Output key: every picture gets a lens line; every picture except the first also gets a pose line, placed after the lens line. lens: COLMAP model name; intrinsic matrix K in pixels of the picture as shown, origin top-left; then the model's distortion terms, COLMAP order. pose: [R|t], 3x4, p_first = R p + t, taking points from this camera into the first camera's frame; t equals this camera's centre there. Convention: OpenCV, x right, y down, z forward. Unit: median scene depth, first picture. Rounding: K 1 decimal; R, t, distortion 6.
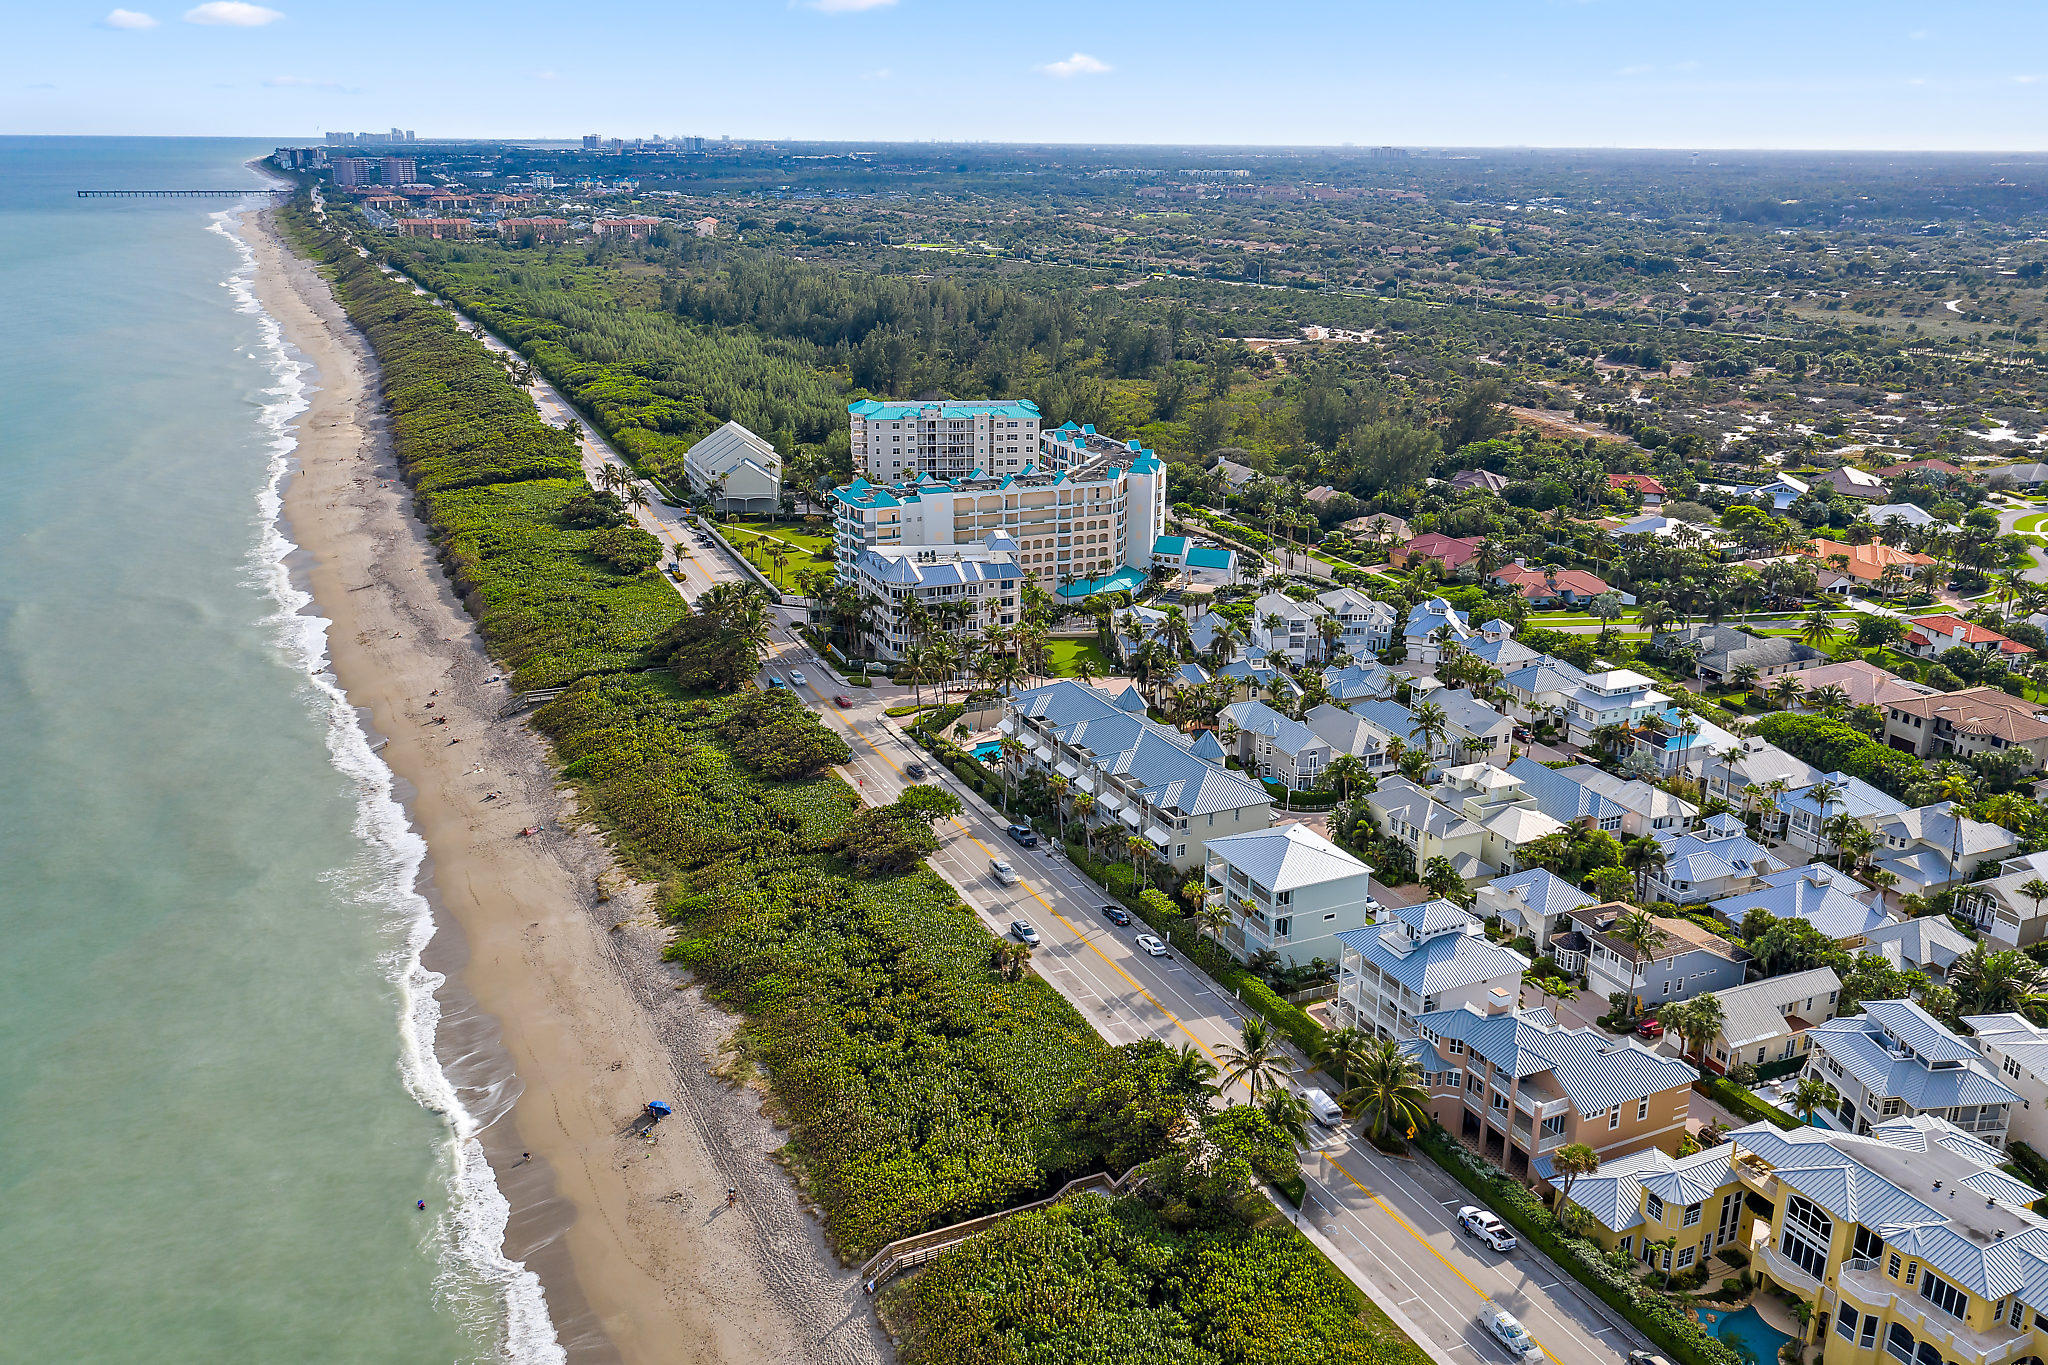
lens RADIAL K [[1683.3, 0, 1023.9], [0, 1683.3, 760.9], [0, 0, 1]] dist [0.033808, 0.001200]
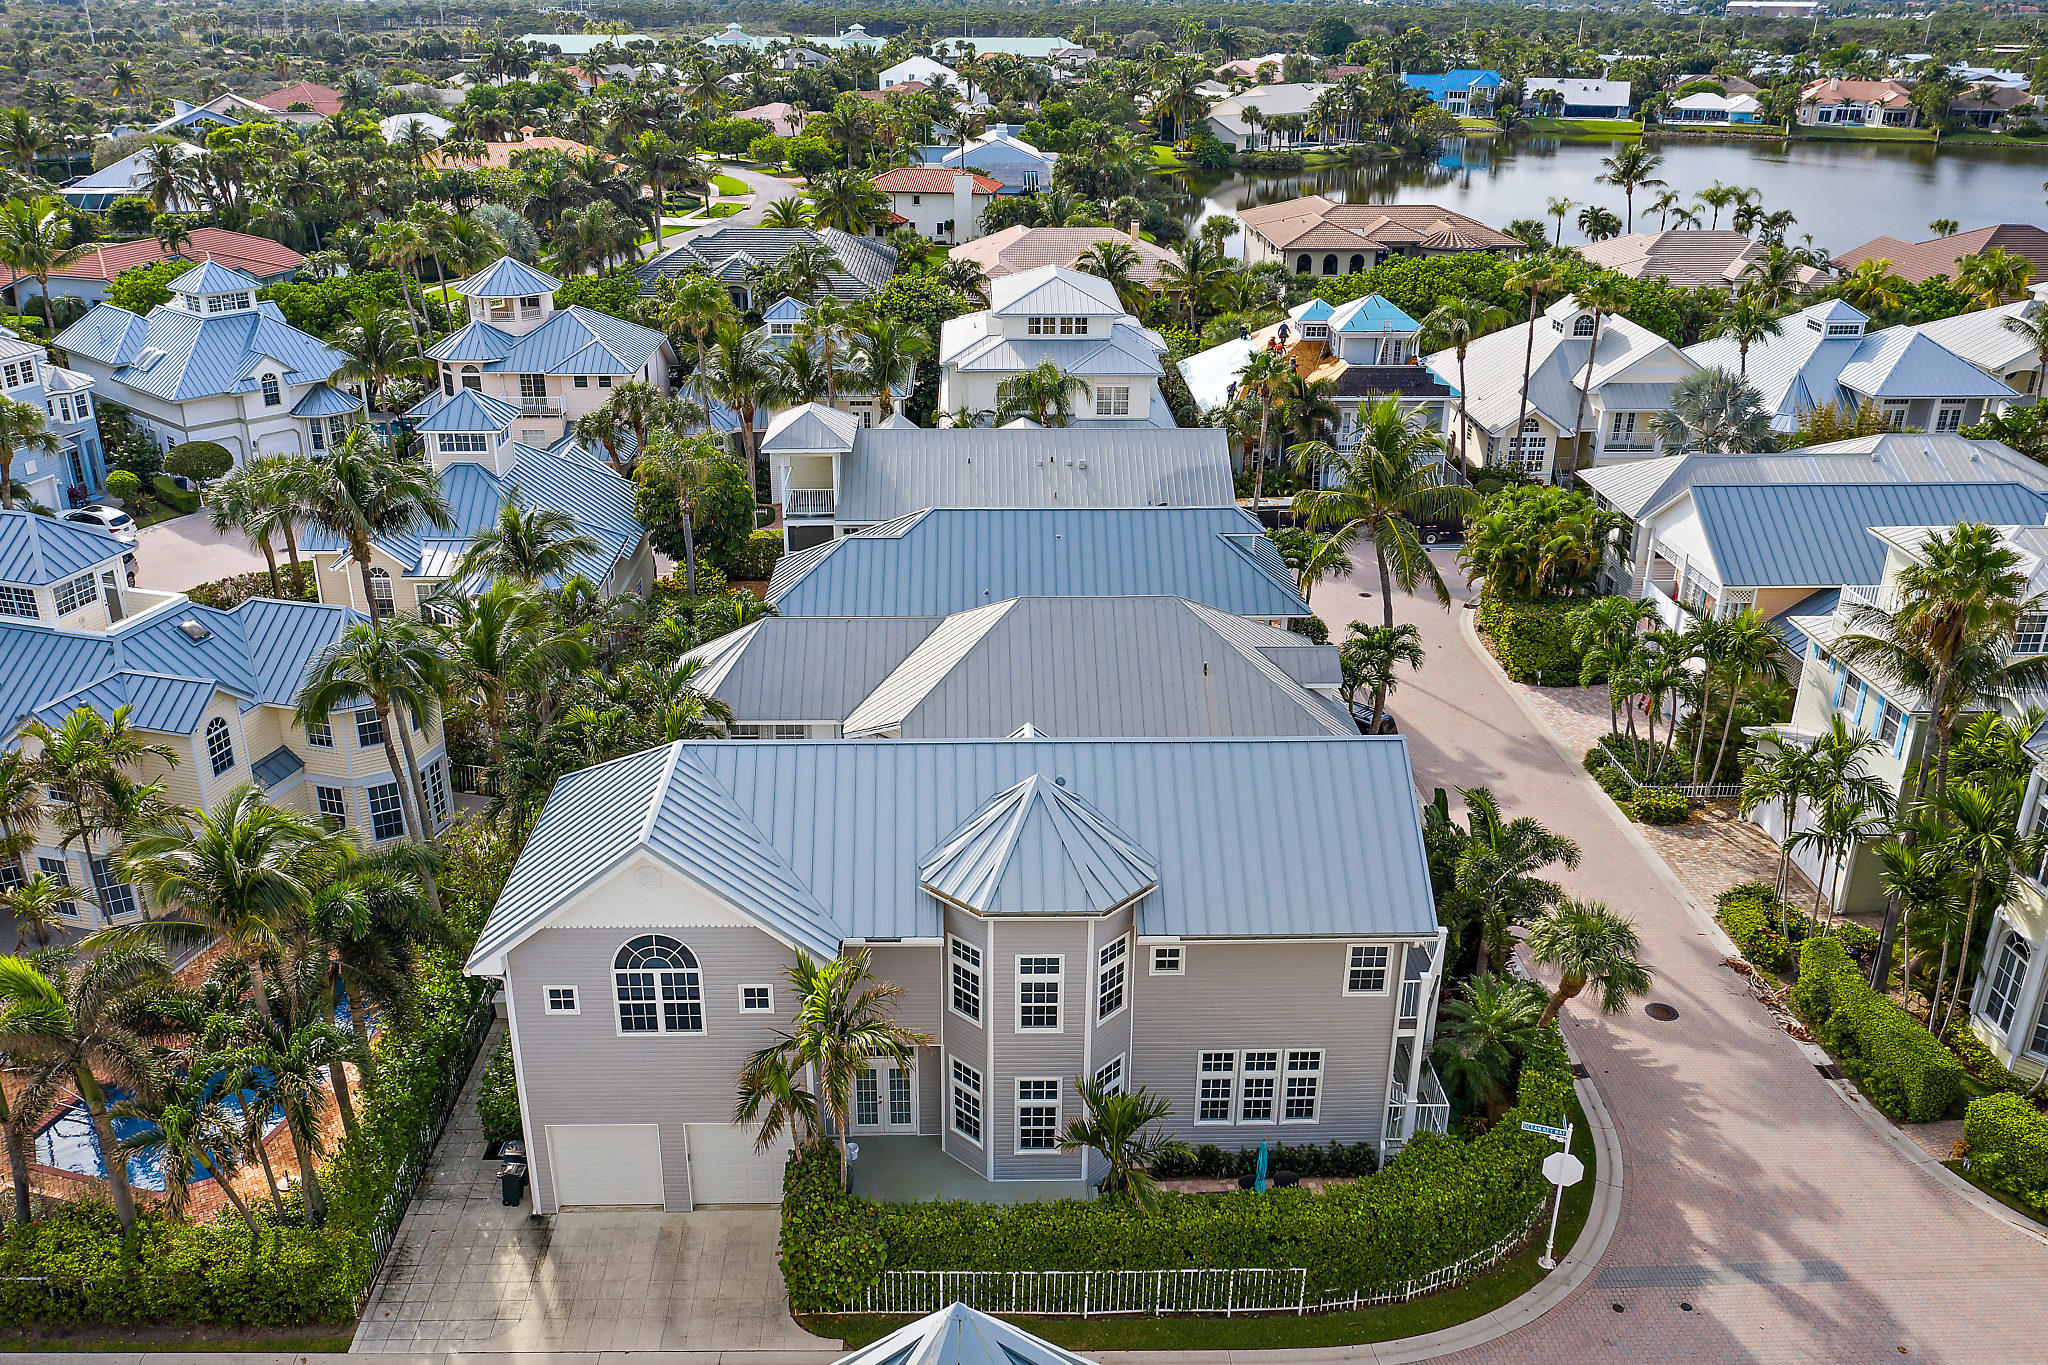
lens RADIAL K [[1610.8, 0, 1024.0], [0, 1610.8, 682.5], [0, 0, 1]] dist [0.004508, -0.001814]
pose [[0.374844, -0.367479, 0.851147, 0.031171], [0.318778, 0.913195, 0.253879, -0.062328], [-0.870559, 0.176162, 0.459450, 0.860305]]
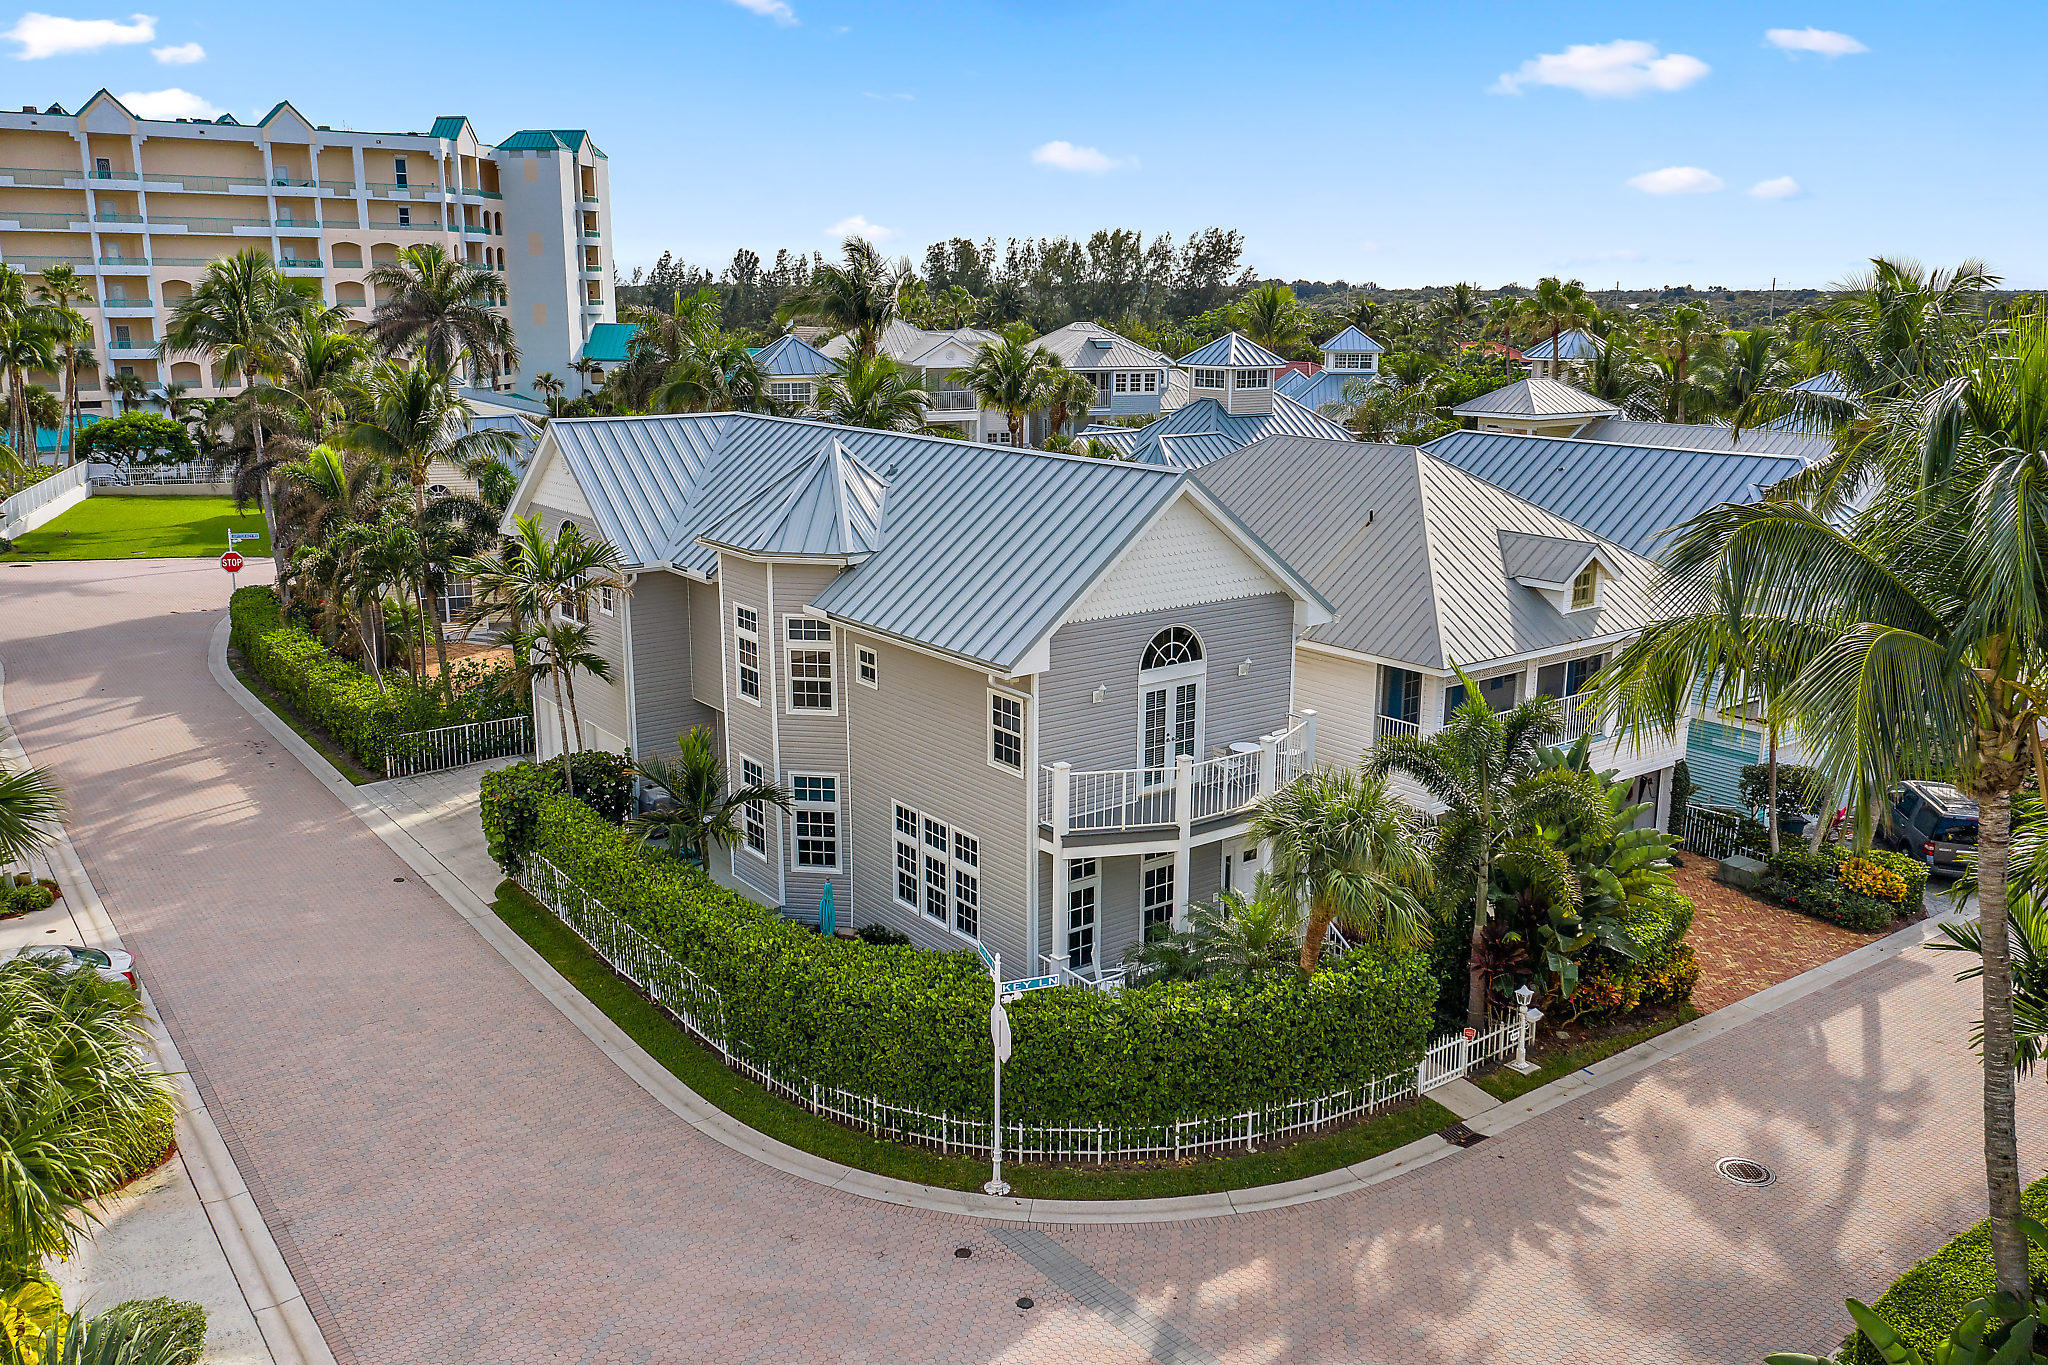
lens RADIAL K [[1626.4, 0, 1024.0], [0, 1626.4, 682.5], [0, 0, 1]] dist [-0.010462, 0.004245]
pose [[0.976266, -0.053270, 0.209921, 0.123874], [0.079059, 0.990046, -0.116439, 0.009346], [-0.201629, 0.130272, 0.970760, 0.802137]]
